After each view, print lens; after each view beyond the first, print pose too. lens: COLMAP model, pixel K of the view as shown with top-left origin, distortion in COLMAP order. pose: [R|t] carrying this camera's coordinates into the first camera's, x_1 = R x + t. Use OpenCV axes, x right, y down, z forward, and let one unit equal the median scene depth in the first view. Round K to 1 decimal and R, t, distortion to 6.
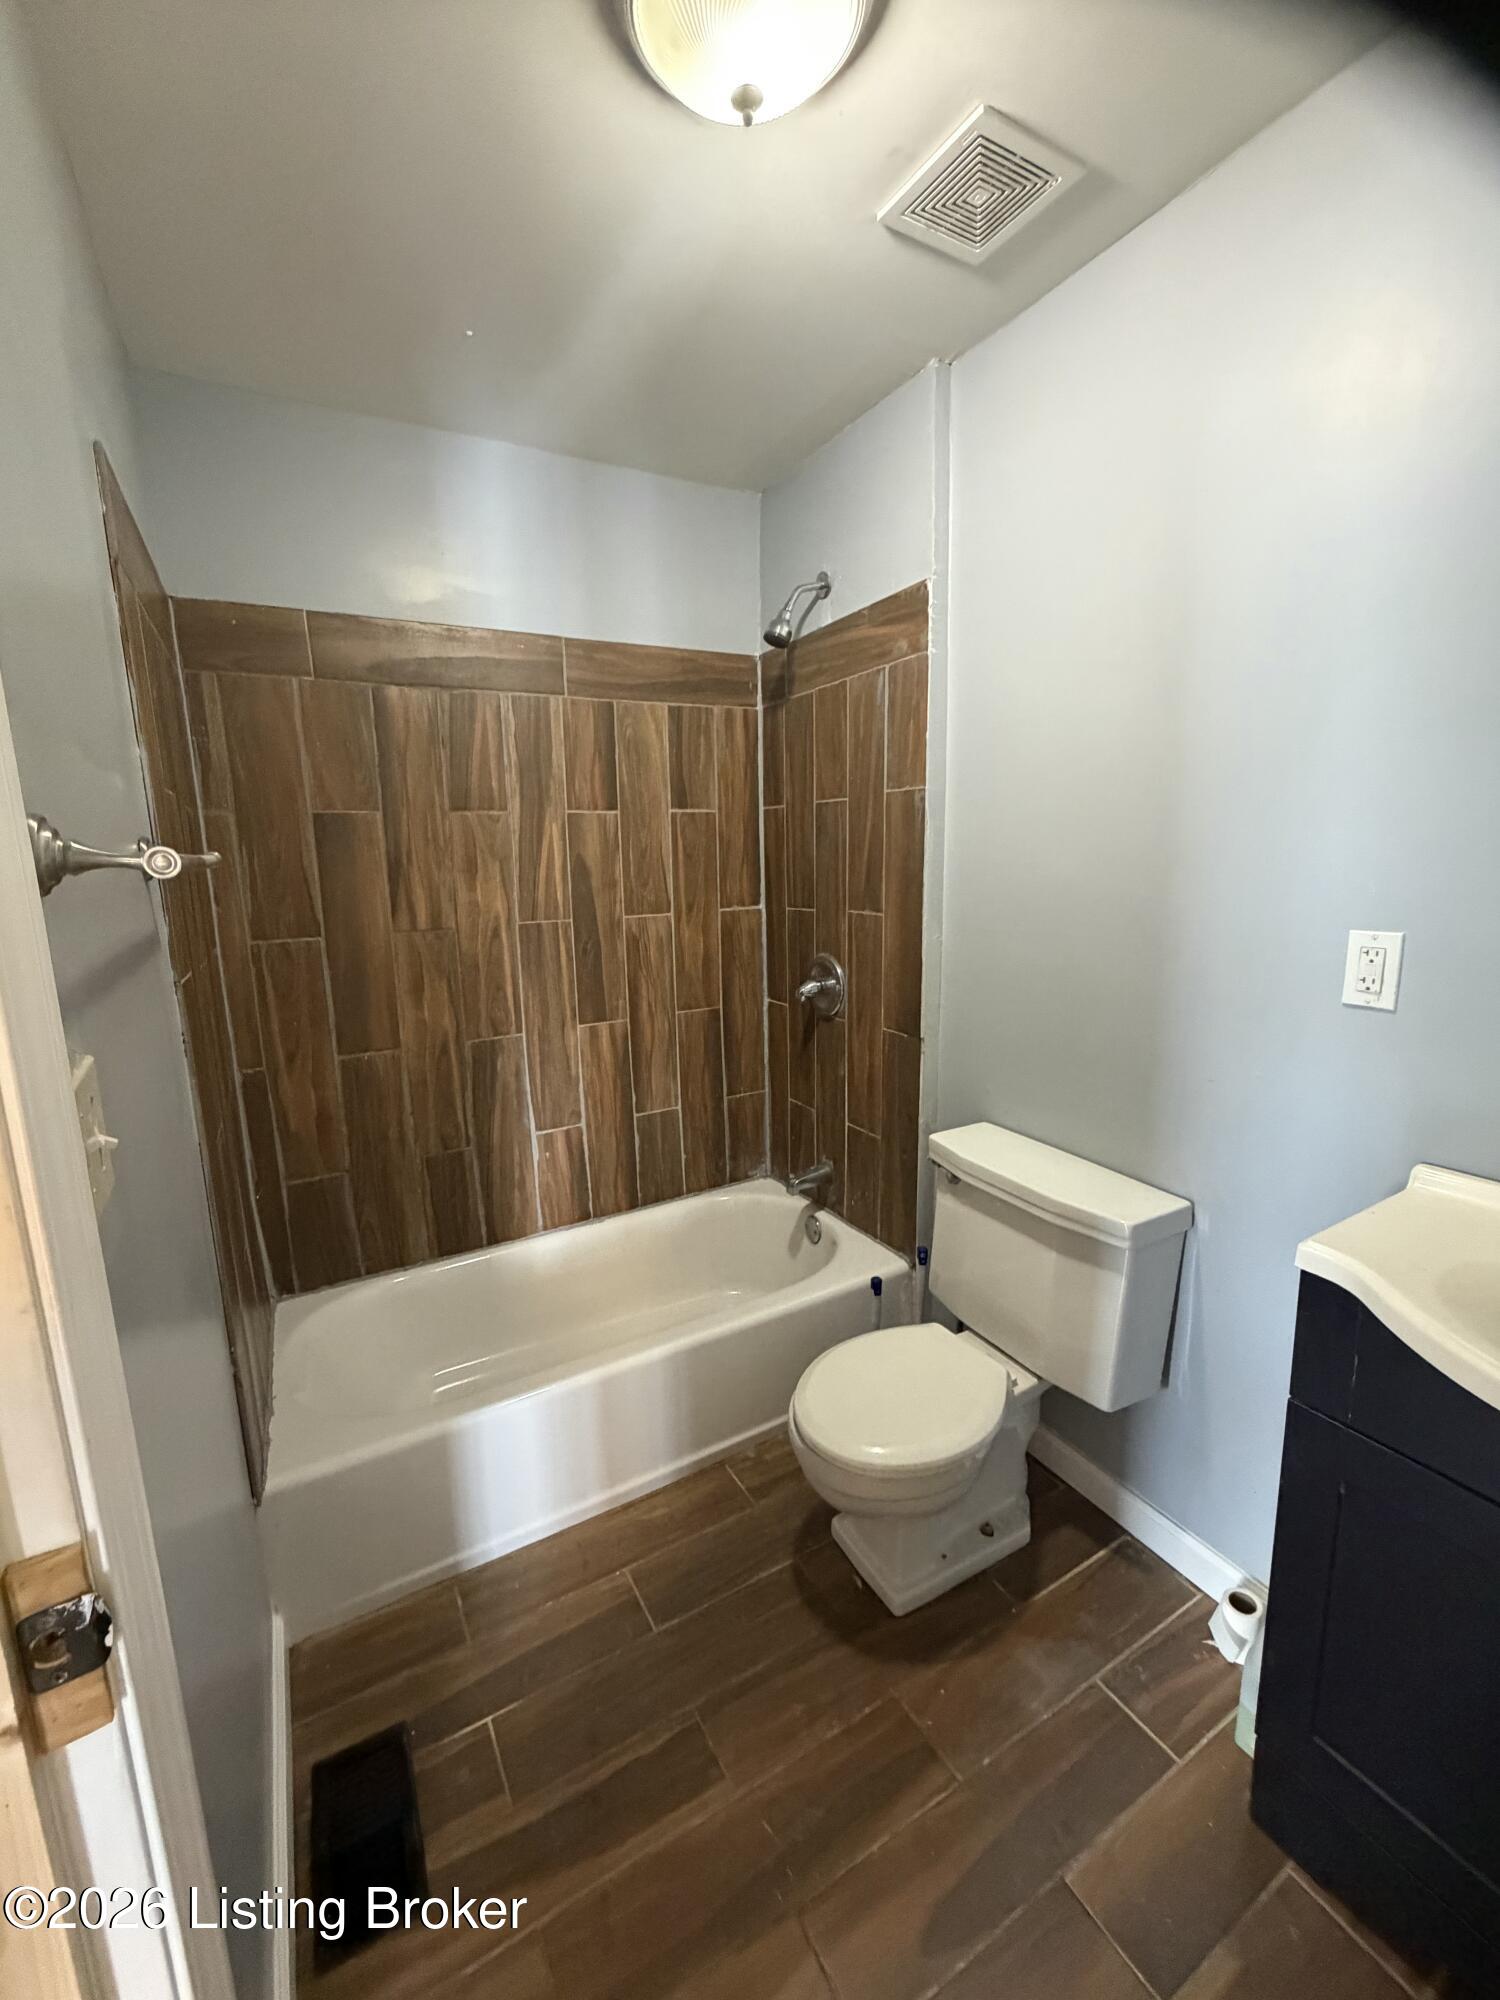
lens RADIAL K [[822.3, 0, 754.5], [0, 822.3, 1003.5], [0, 0, 1]] dist [-0.001661, 0.000487]
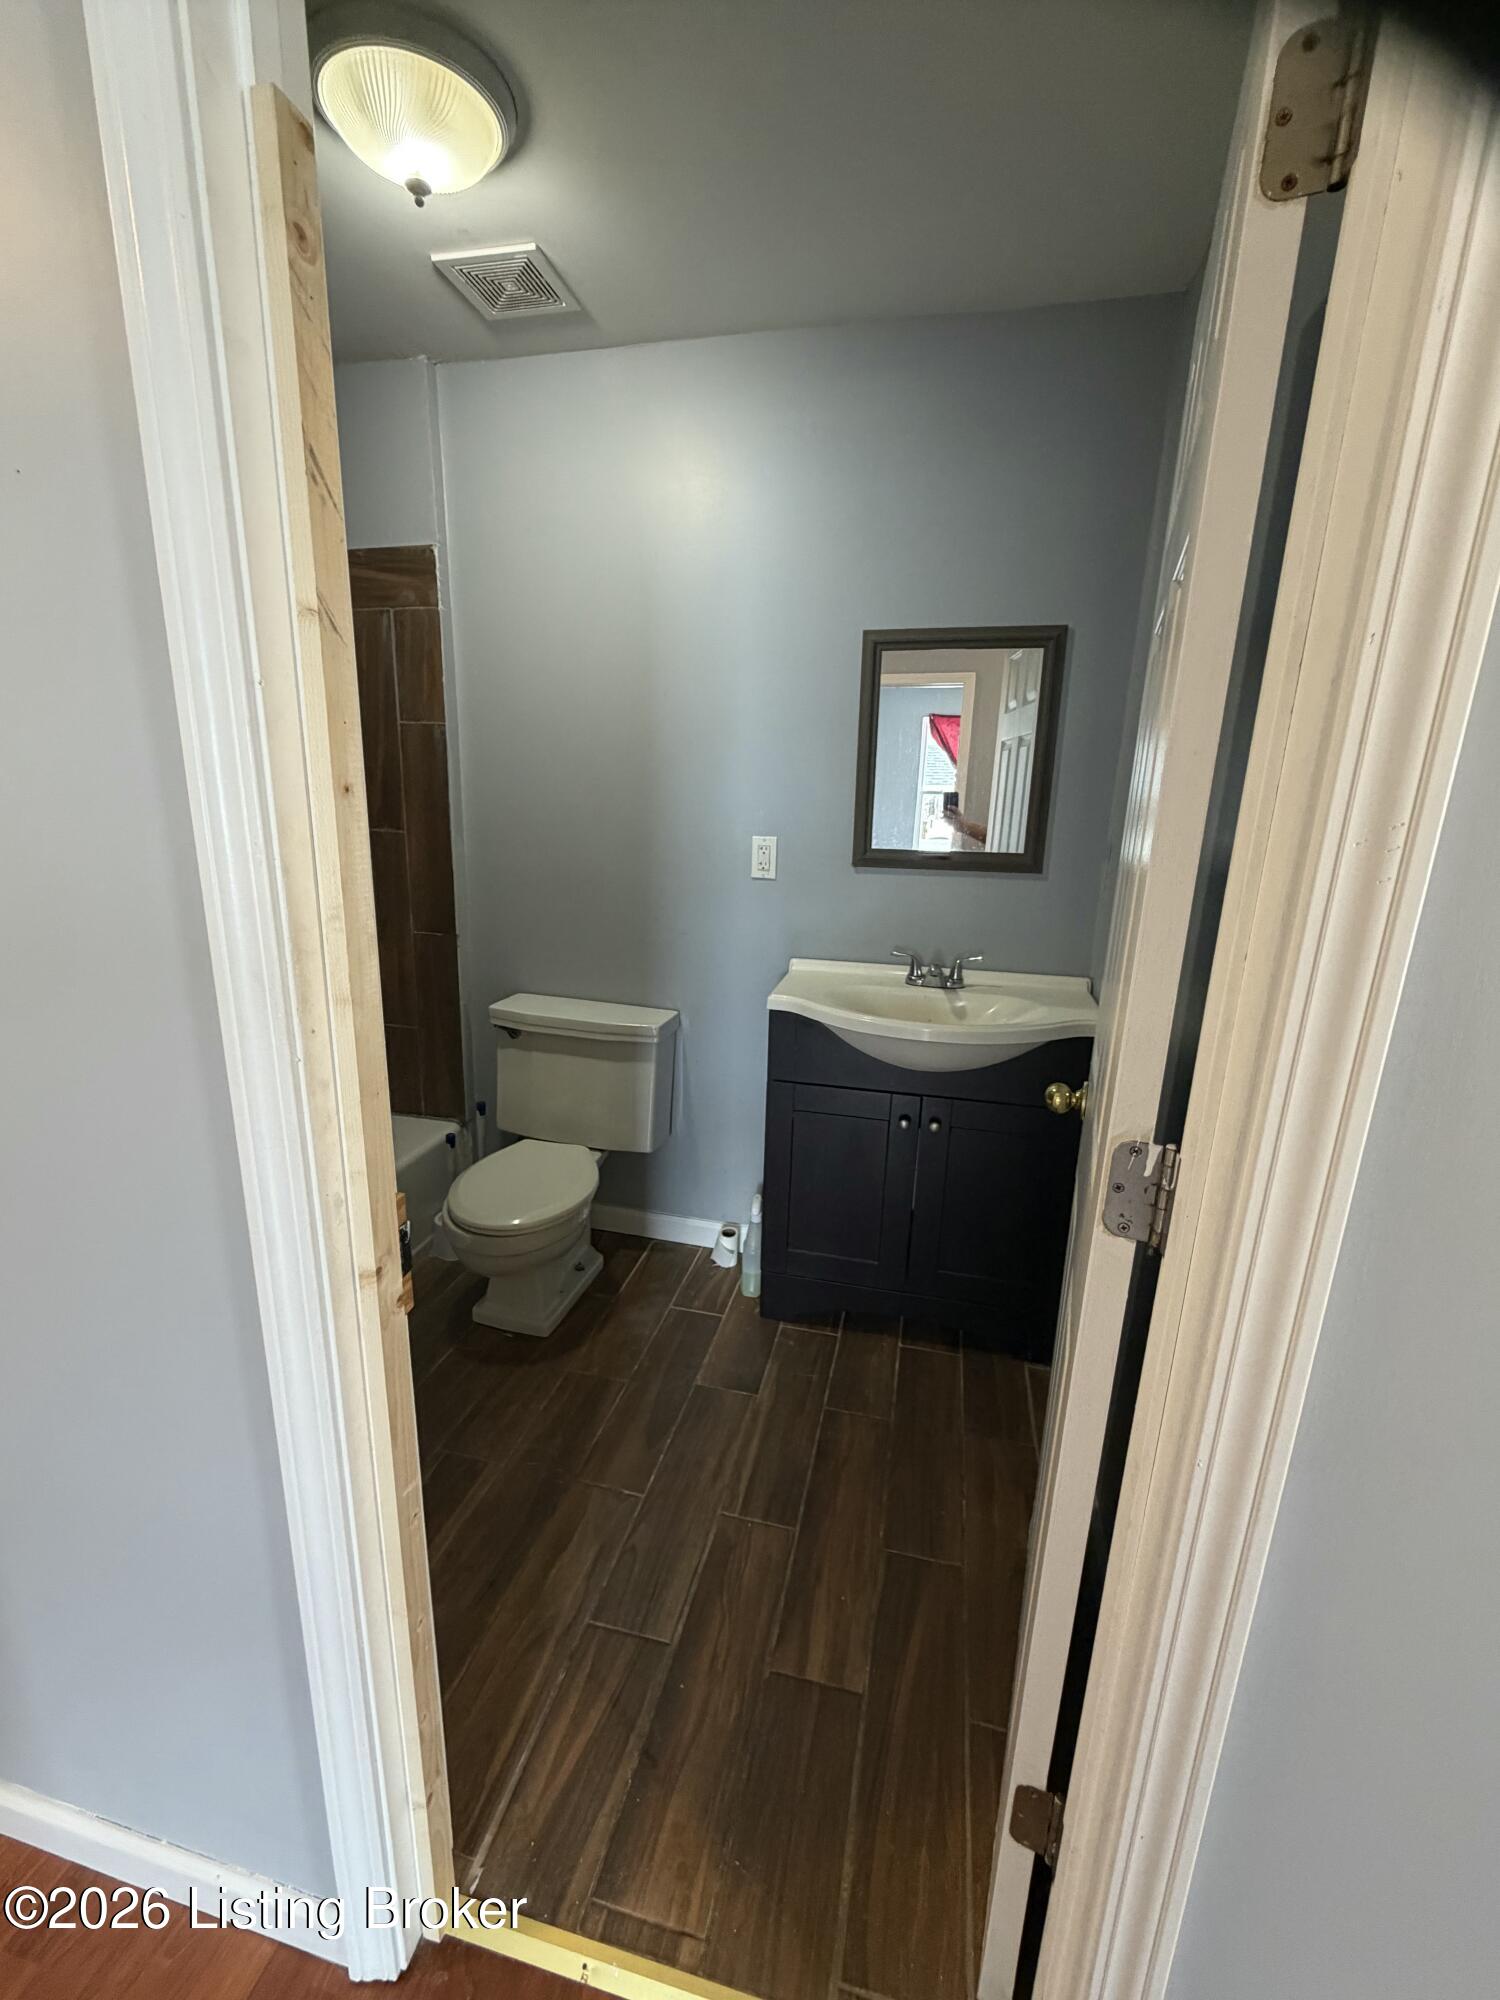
lens RADIAL K [[822.3, 0, 754.5], [0, 822.3, 1003.5], [0, 0, 1]] dist [-0.001661, 0.000487]
pose [[0.684174, -0.140516, 0.715655, -0.496156], [0.085089, 0.989942, 0.113024, 0.057180], [-0.724338, -0.016434, 0.689249, -0.205493]]
